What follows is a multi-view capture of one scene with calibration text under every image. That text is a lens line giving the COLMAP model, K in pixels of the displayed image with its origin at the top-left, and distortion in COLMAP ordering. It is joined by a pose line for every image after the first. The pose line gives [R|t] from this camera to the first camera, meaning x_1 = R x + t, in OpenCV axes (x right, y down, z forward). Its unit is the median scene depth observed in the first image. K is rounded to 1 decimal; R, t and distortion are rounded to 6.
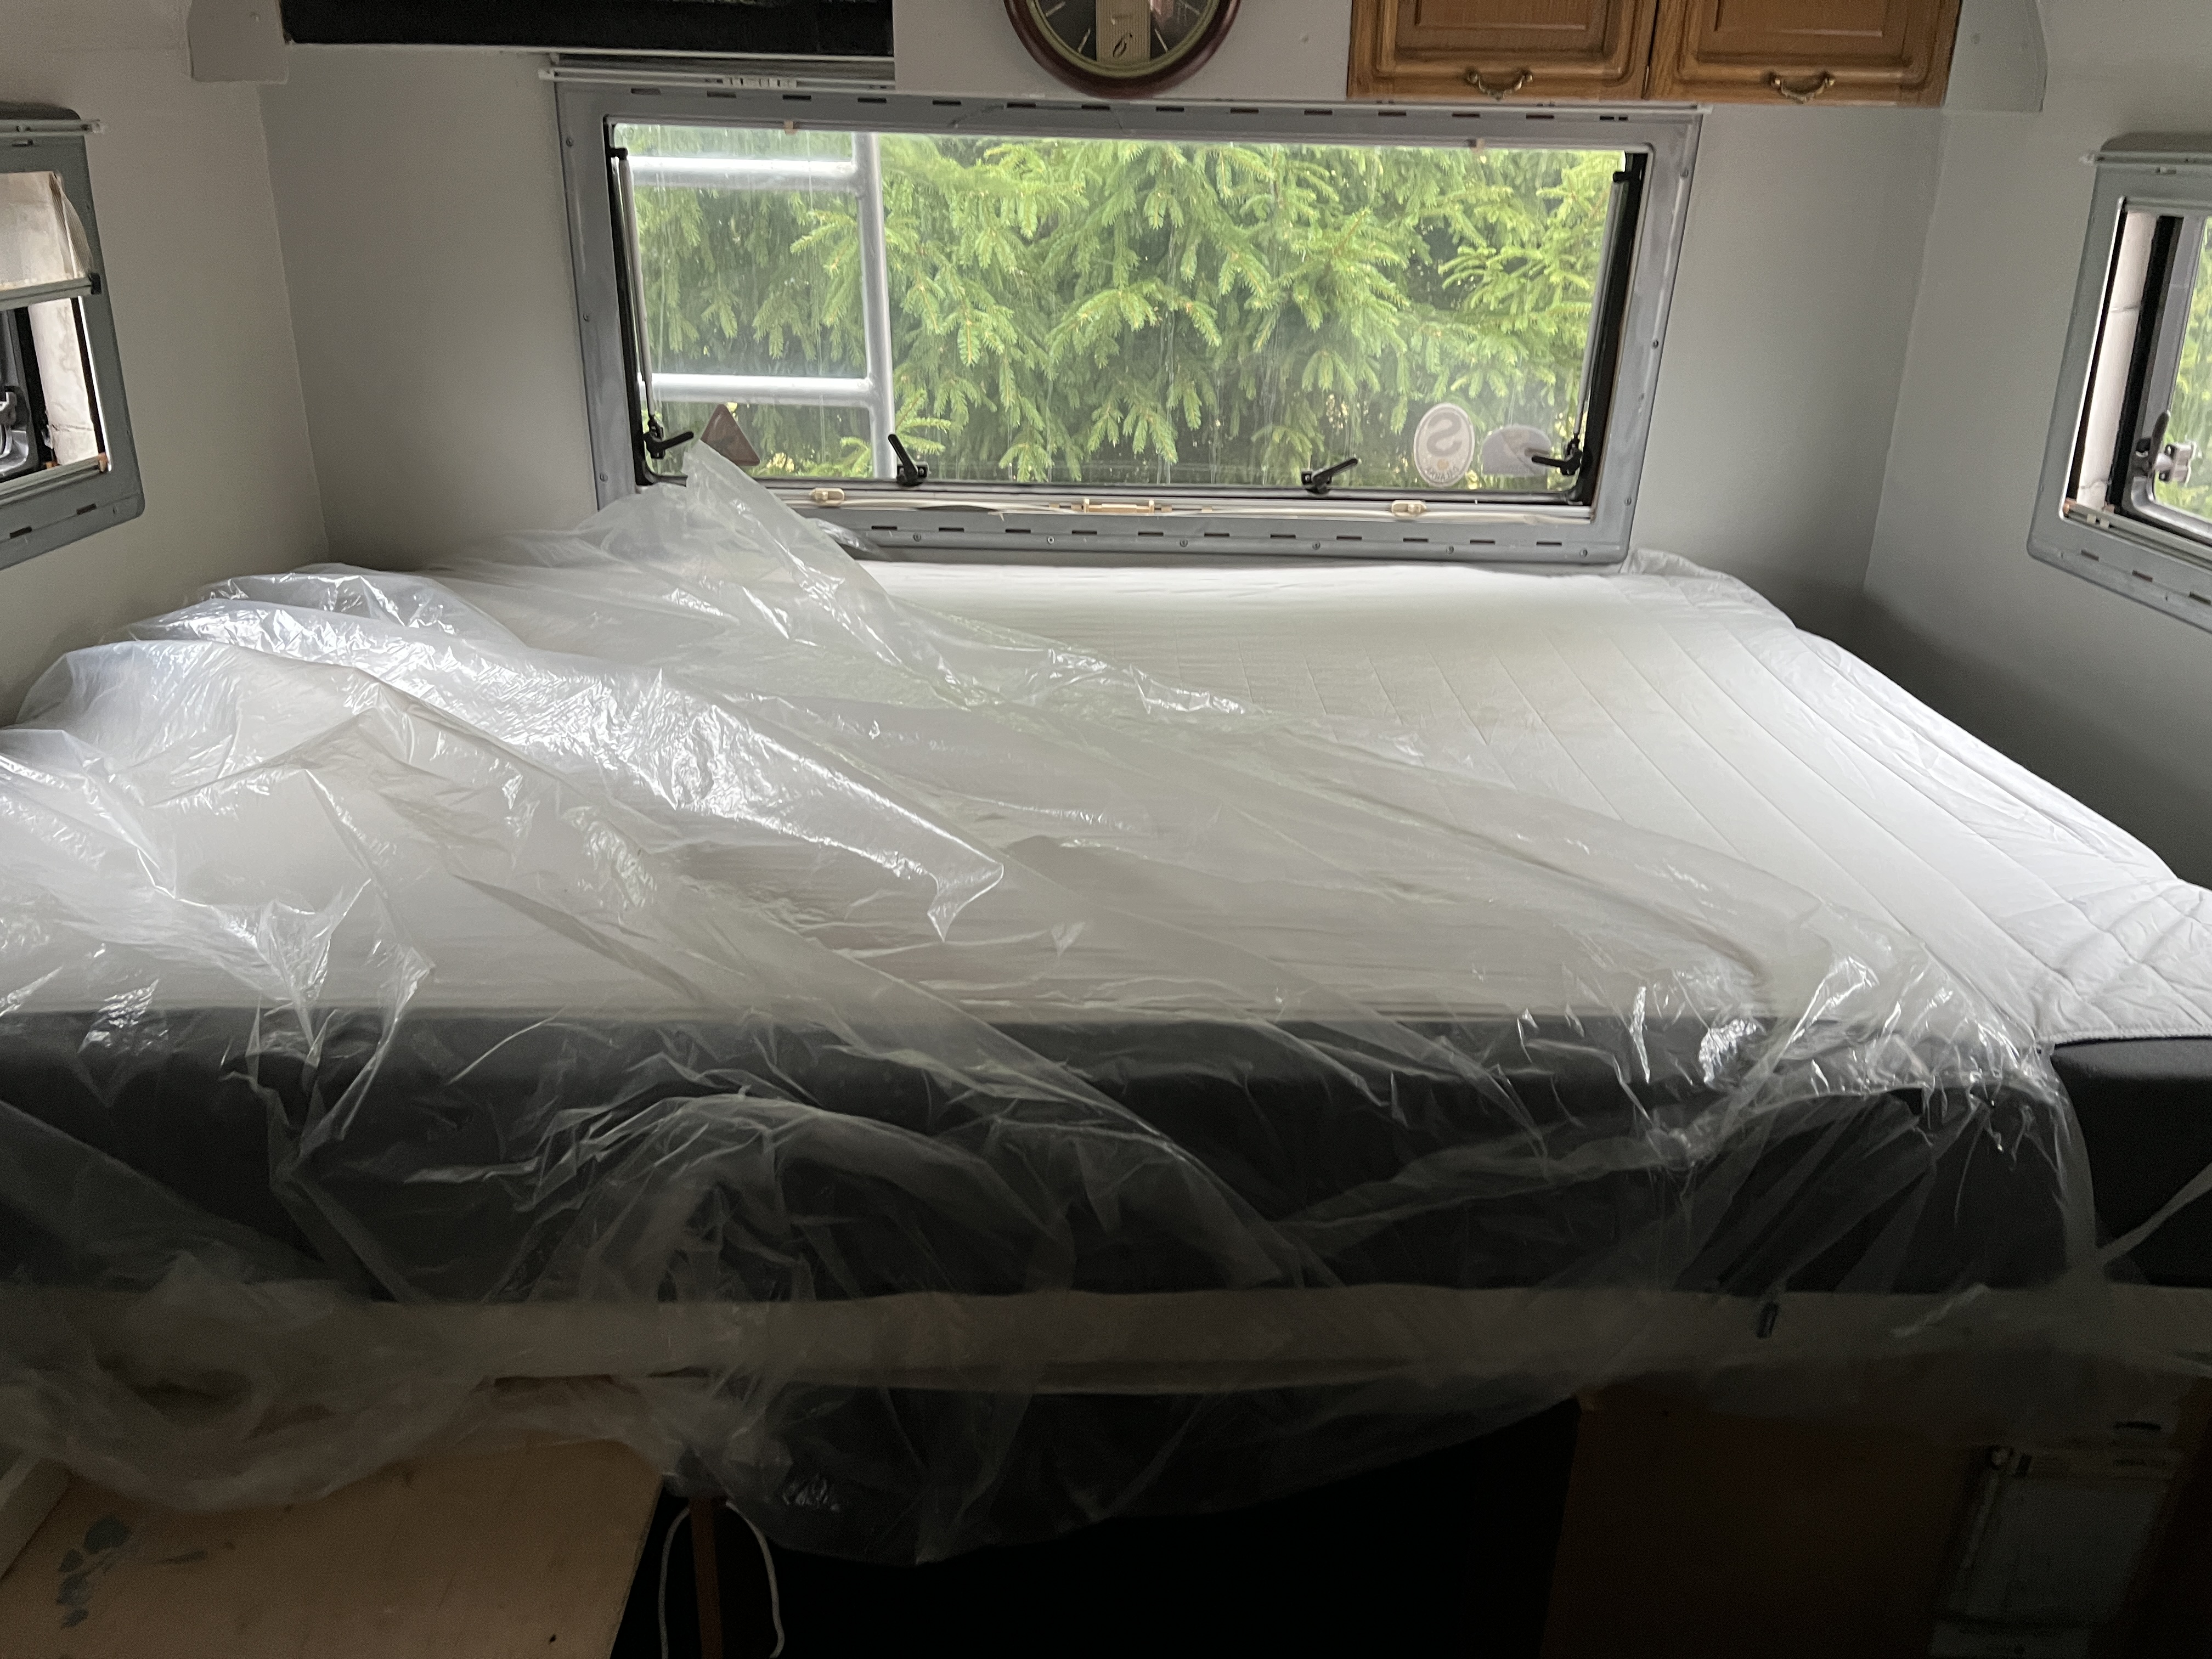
lens RADIAL K [[1665.4, 0, 1111.0], [0, 1665.4, 833.5], [0, 0, 1]] dist [0.039015, -0.032964]
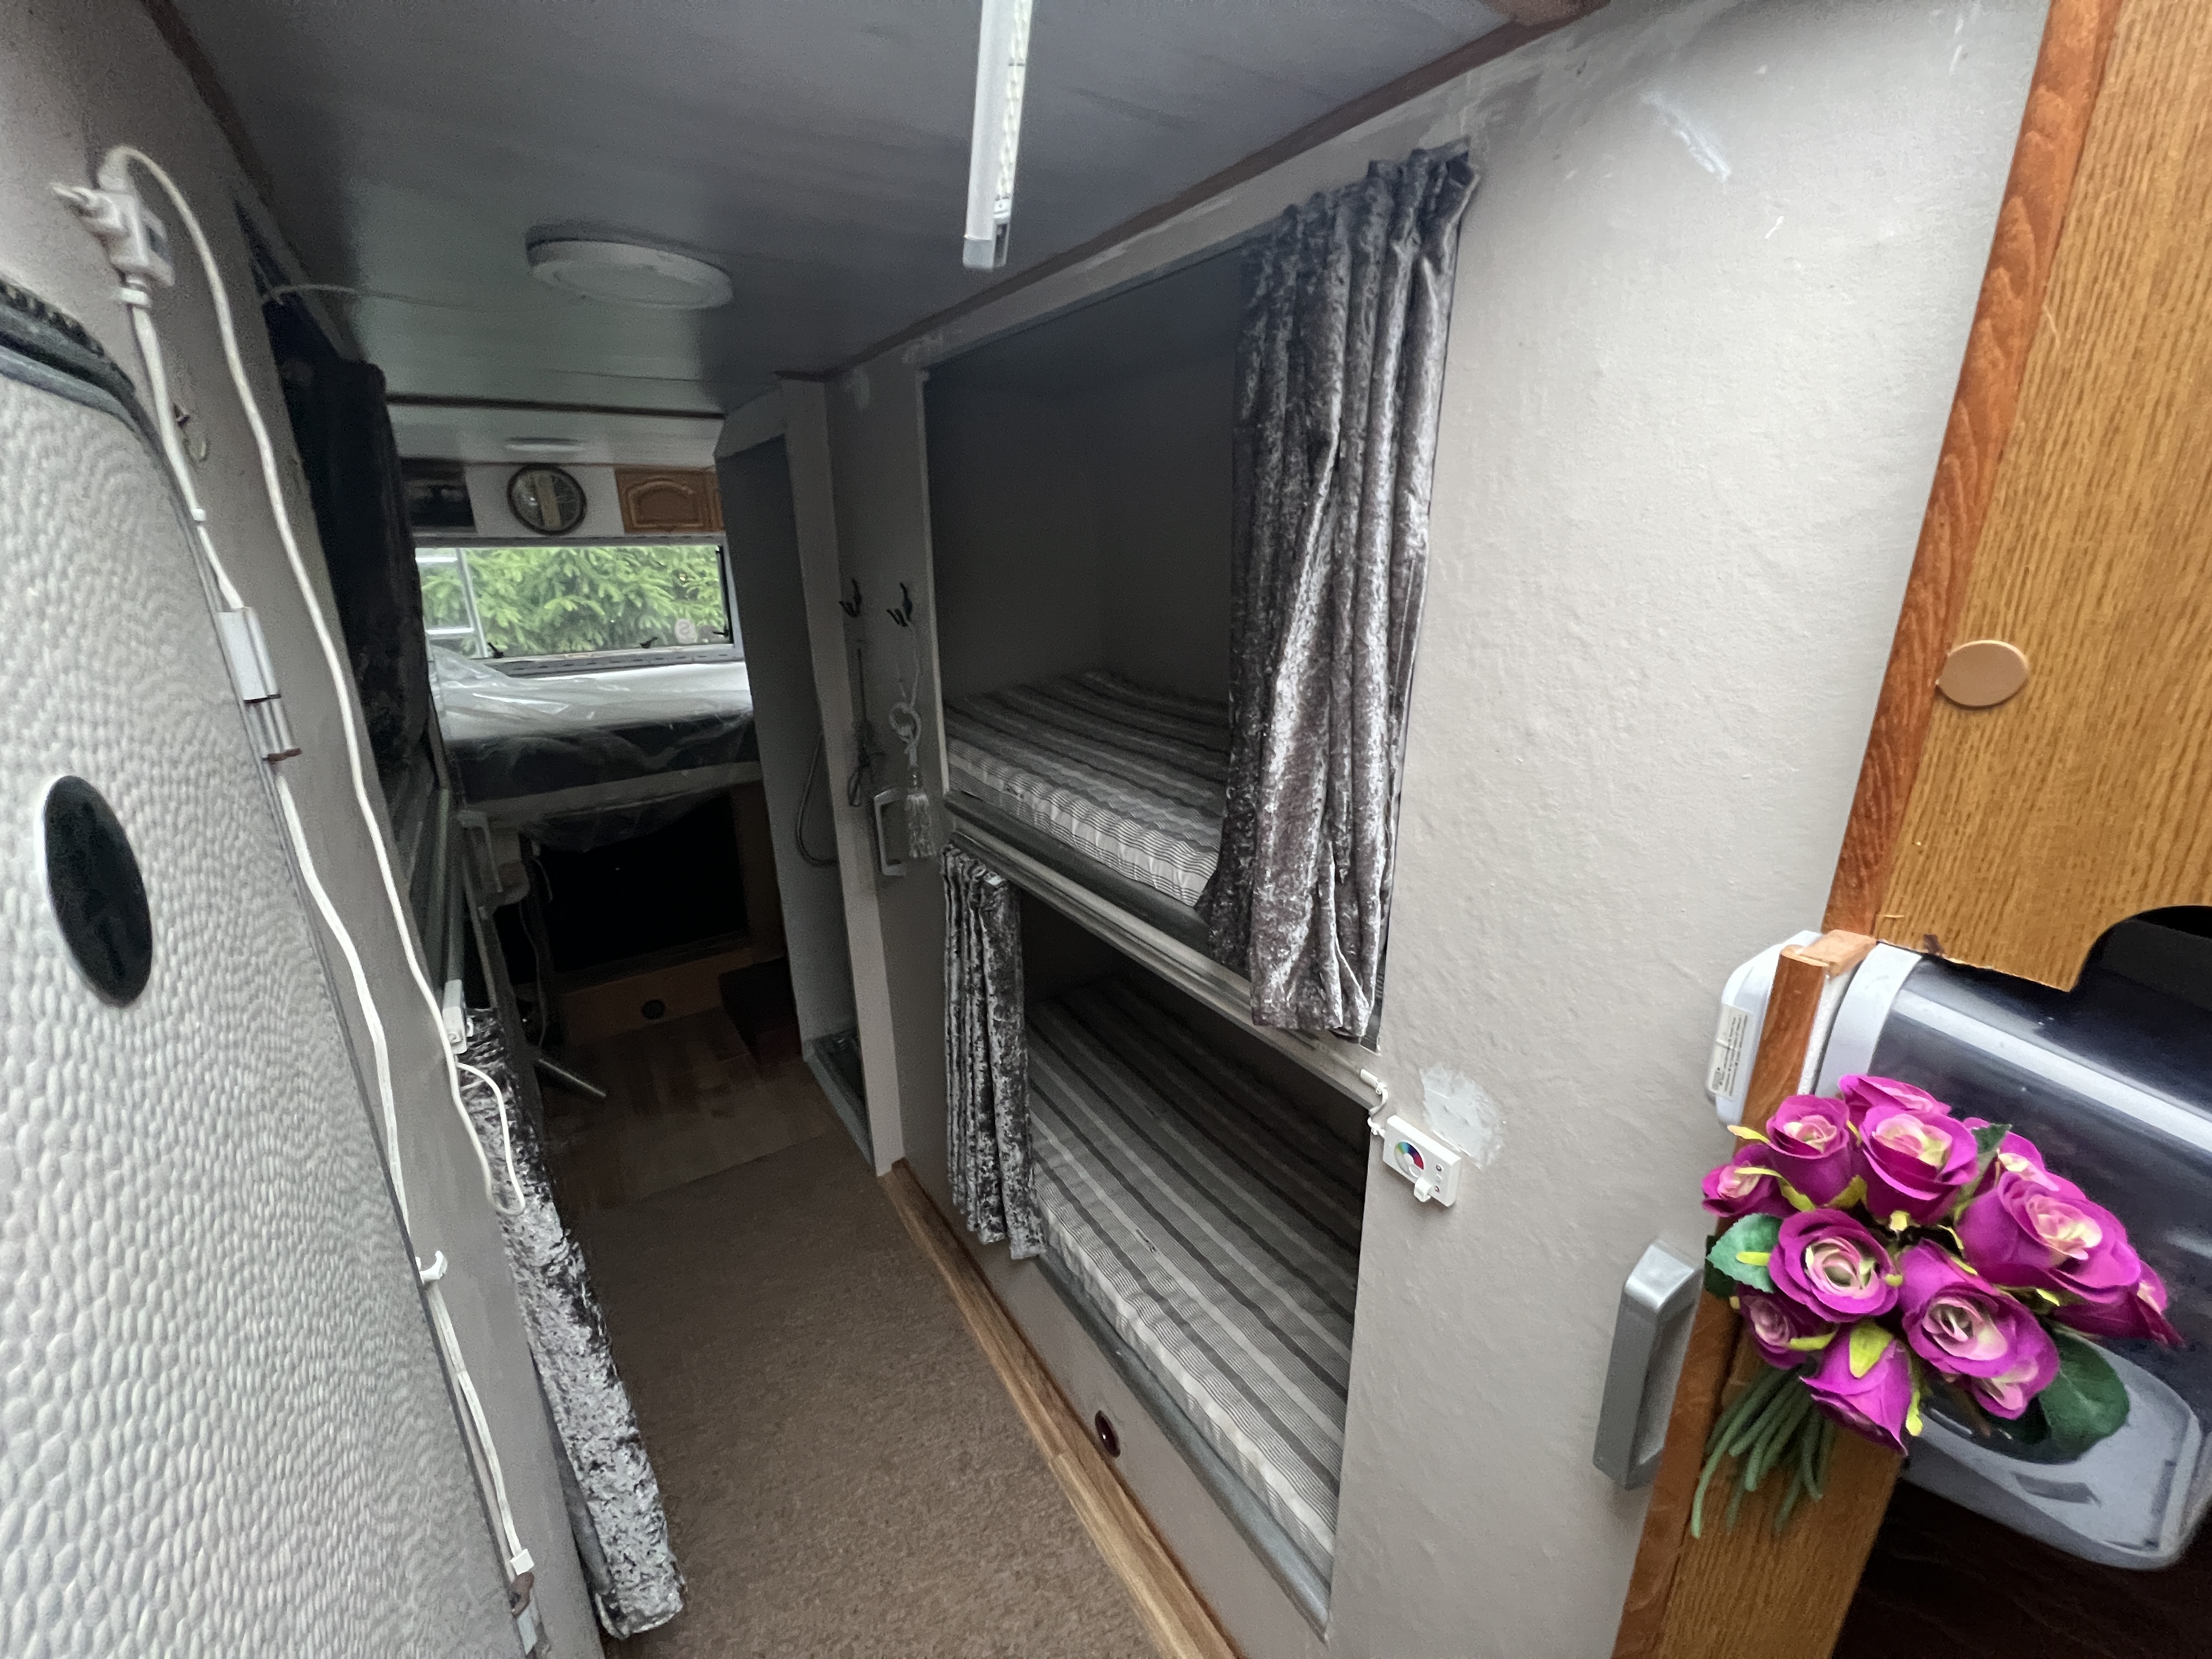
lens RADIAL K [[881.4, 0, 1103.5], [0, 881.4, 821.5], [0, 0, 1]] dist [-0.001847, 0.000234]
pose [[0.840374, -0.194598, 0.505869, -0.076041], [0.236084, 0.971557, -0.018455, 0.441998], [-0.487890, 0.134937, 0.862413, -1.055312]]
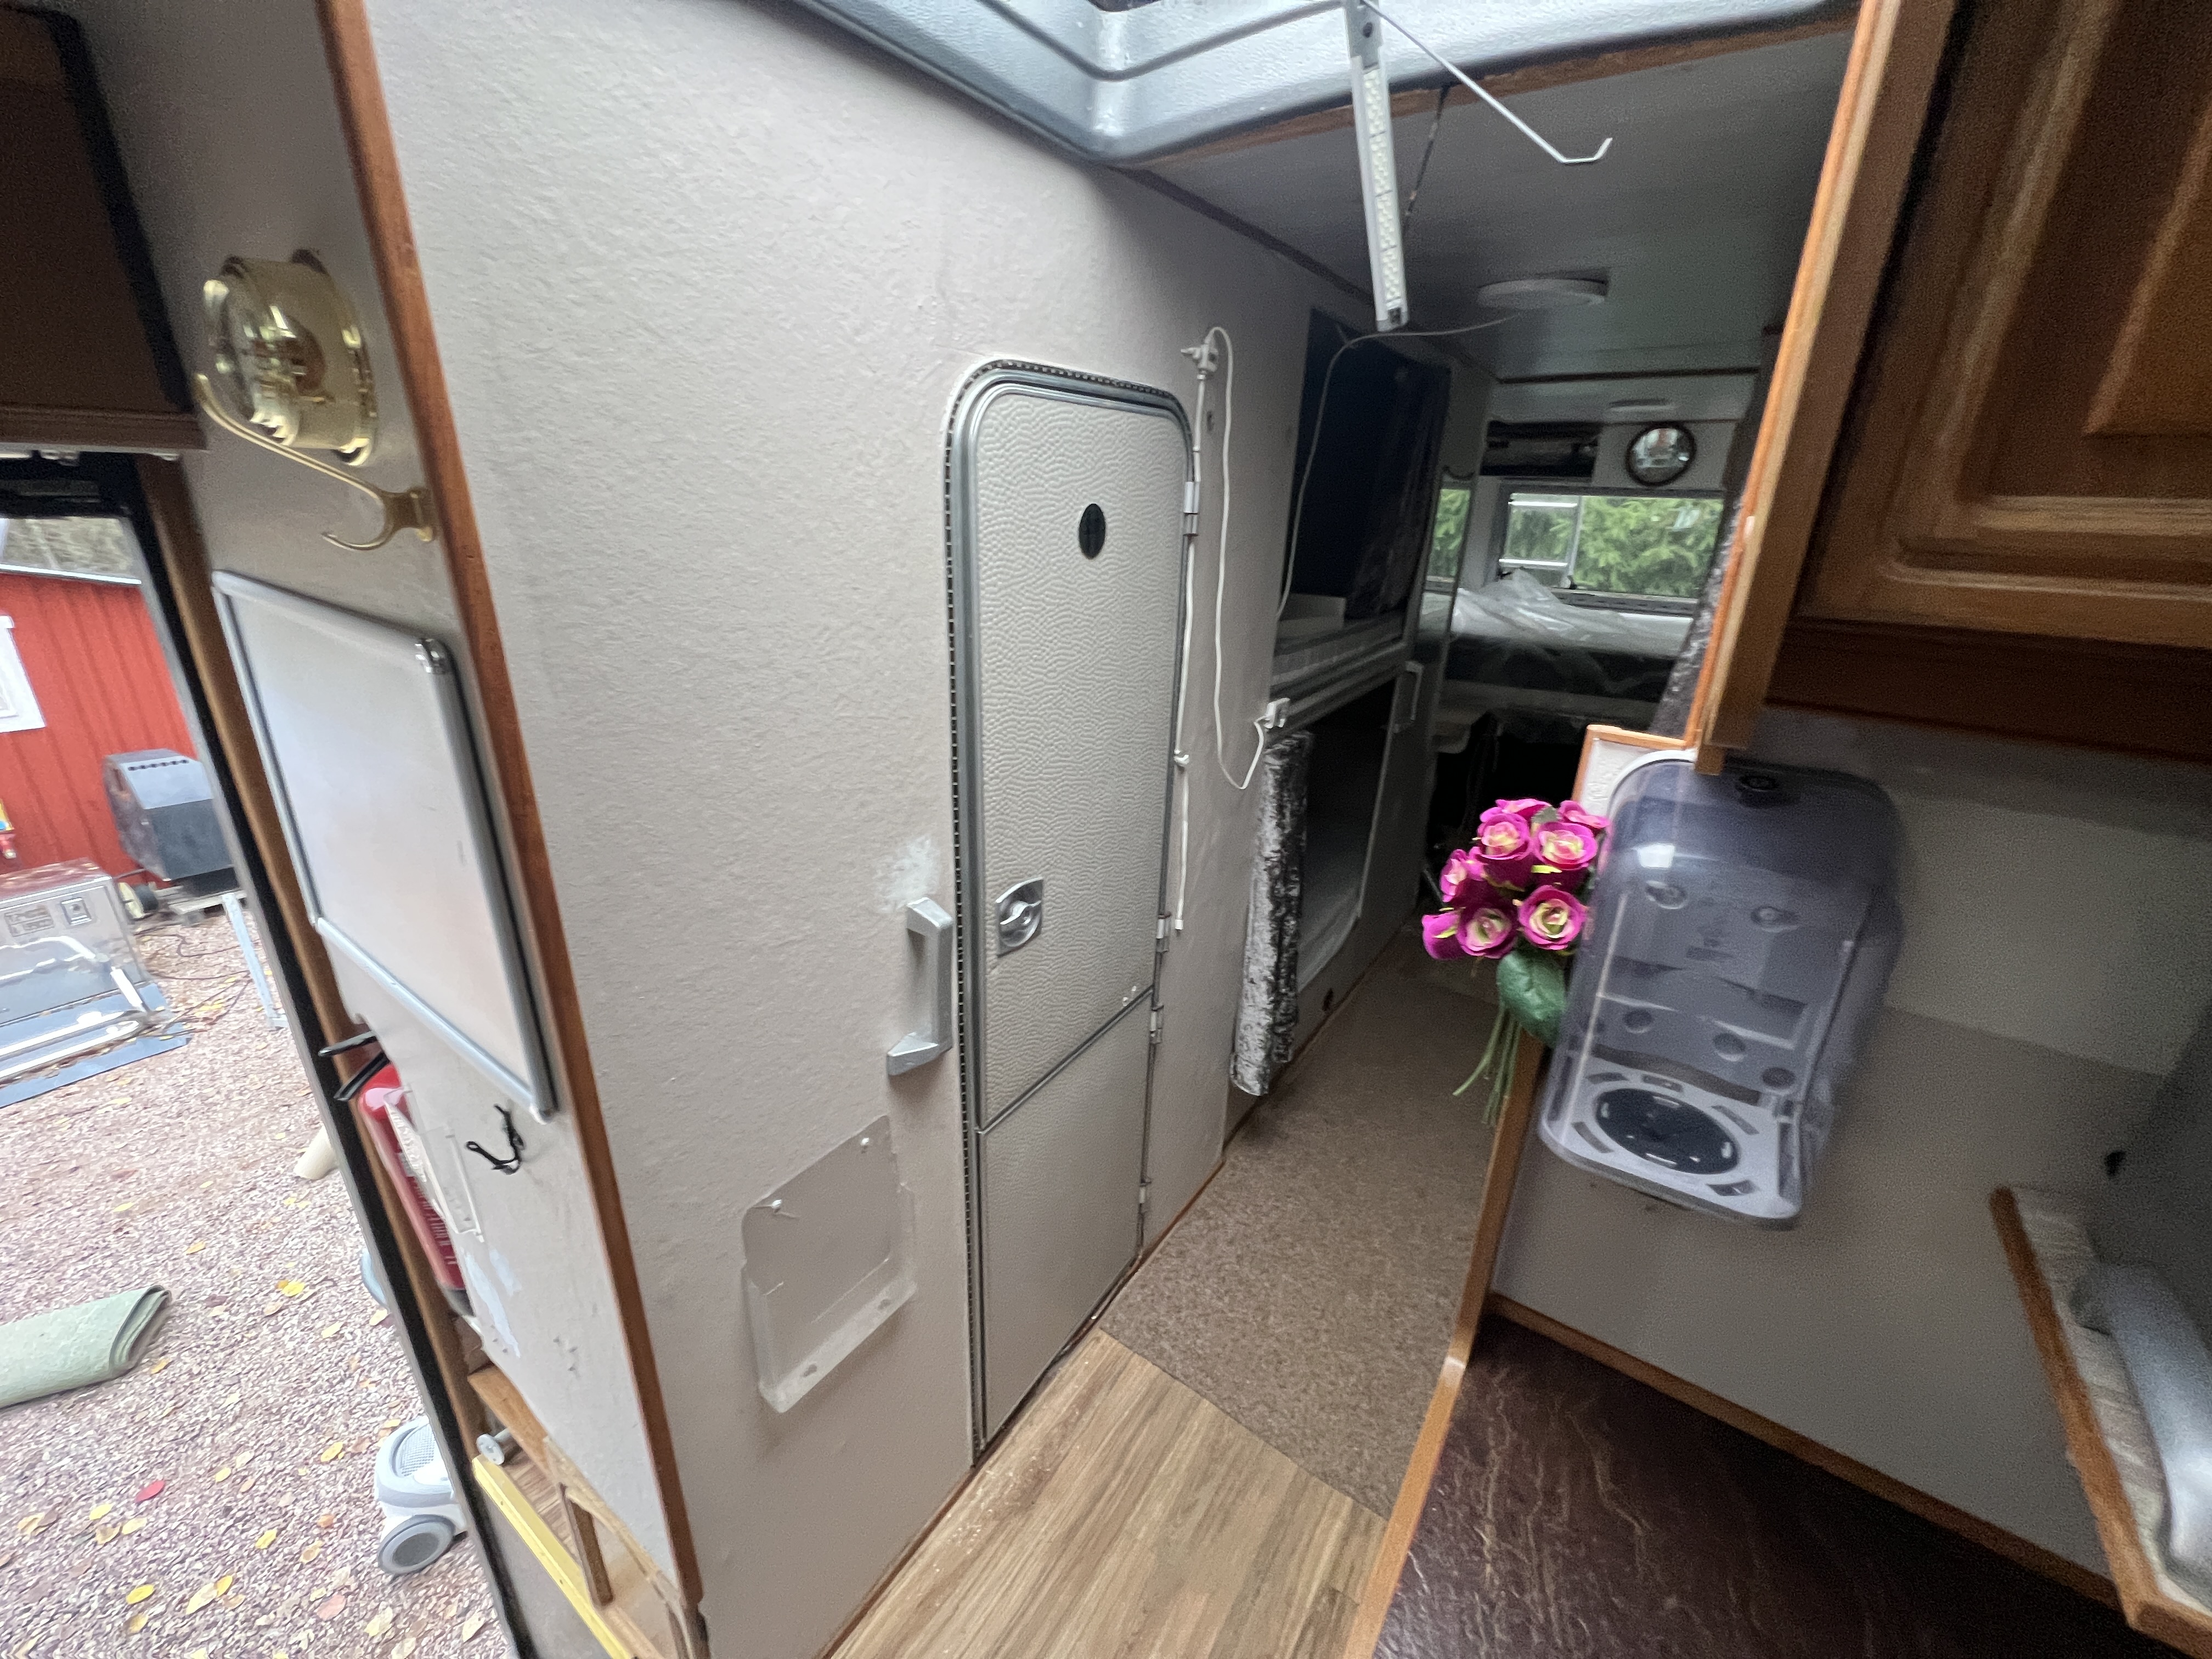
lens RADIAL K [[881.4, 0, 1100.6], [0, 881.4, 822.9], [0, 0, 1]] dist [-0.001847, 0.000234]
pose [[0.816156, 0.203699, -0.540736, 0.220834], [-0.231389, 0.972710, 0.017181, 0.590823], [0.529479, 0.111098, 0.841017, -1.333065]]
